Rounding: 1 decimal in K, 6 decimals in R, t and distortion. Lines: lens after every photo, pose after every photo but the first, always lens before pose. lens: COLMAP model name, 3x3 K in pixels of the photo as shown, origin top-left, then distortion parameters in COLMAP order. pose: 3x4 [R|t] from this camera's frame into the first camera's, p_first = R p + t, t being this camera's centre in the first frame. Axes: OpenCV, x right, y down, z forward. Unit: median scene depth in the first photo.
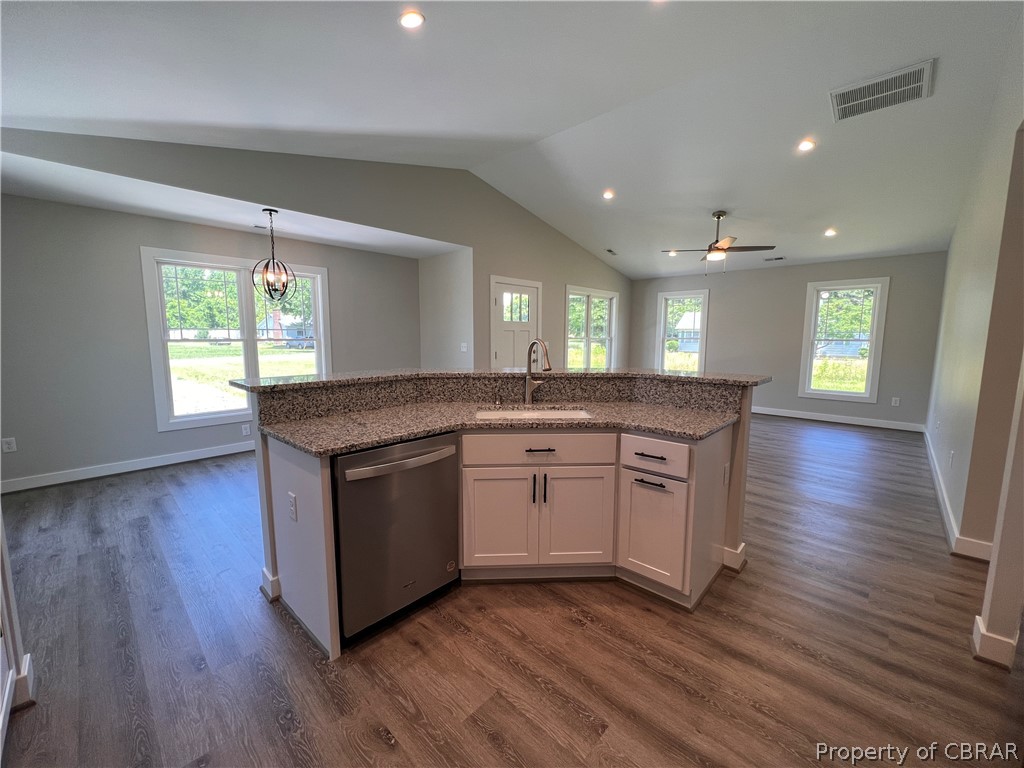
lens RADIAL K [[410.8, 0, 509.1], [0, 410.8, 382.2], [0, 0, 1]] dist [0.012763, -0.000185]
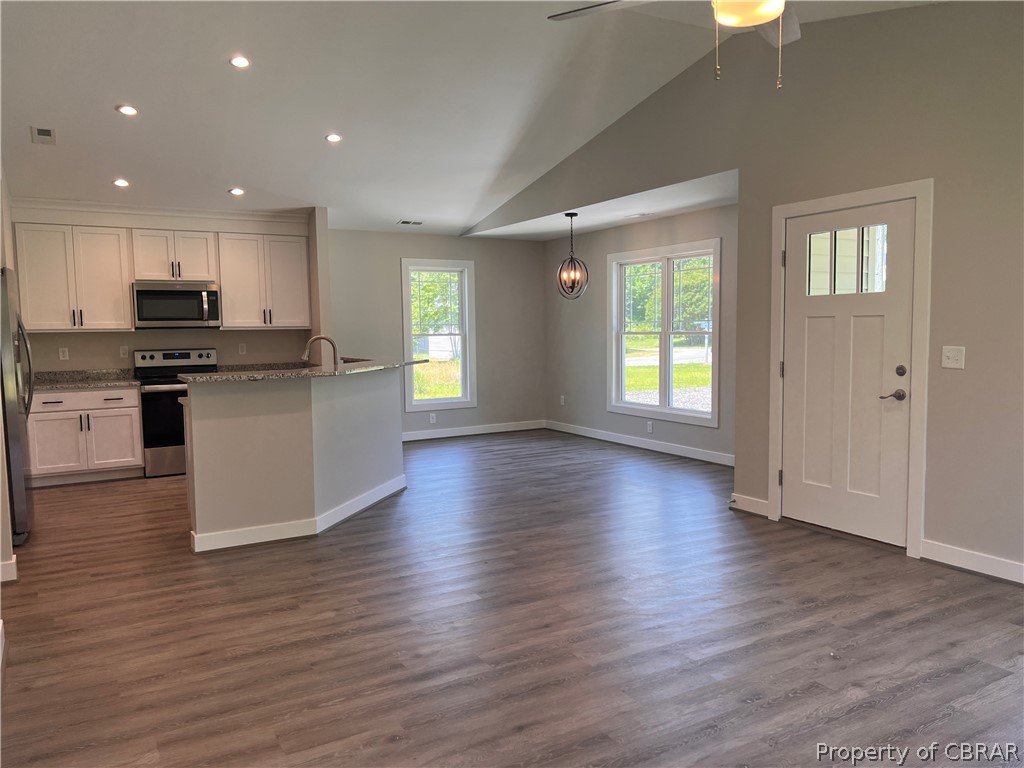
lens RADIAL K [[771.3, 0, 521.9], [0, 771.3, 385.8], [0, 0, 1]] dist [0.055363, -0.026282]
pose [[-0.282523, 0.077278, -0.956143, 1.438237], [-0.098733, 0.989114, 0.109116, -0.182958], [0.954166, 0.125230, -0.271817, 1.498589]]
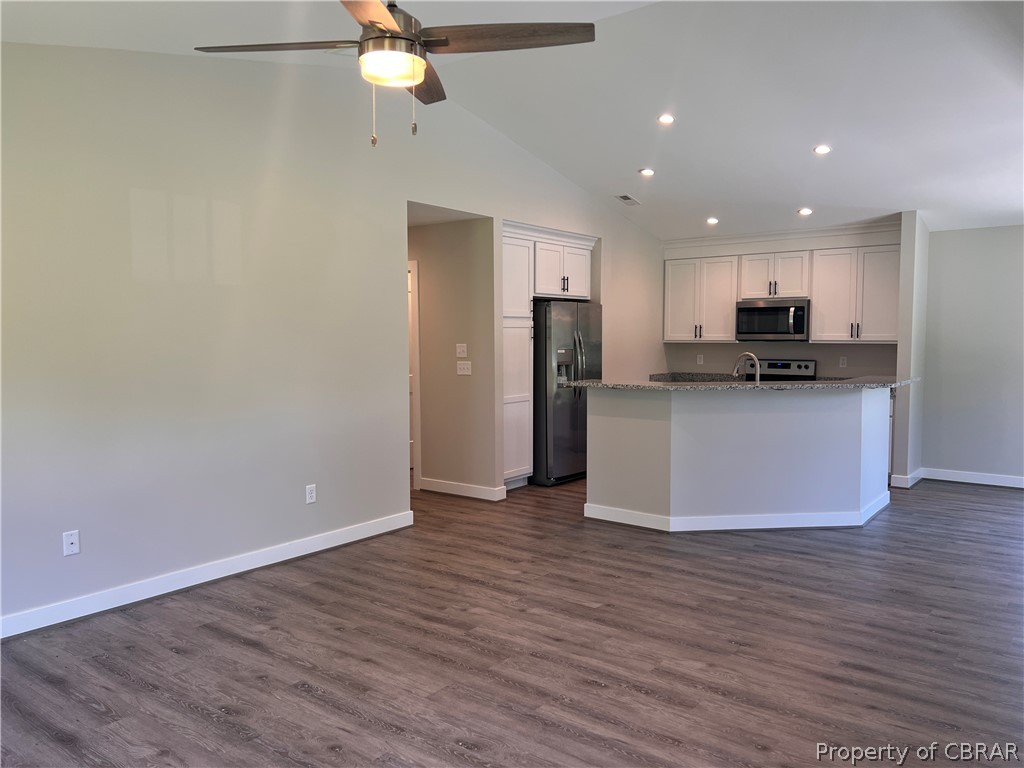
lens RADIAL K [[771.3, 0, 521.7], [0, 771.3, 383.2], [0, 0, 1]] dist [0.055363, -0.026282]
pose [[-0.994571, 0.002518, -0.104033, 0.682576], [-0.016207, 0.983761, 0.178753, -0.291000], [0.102793, 0.179468, -0.978379, 2.221274]]
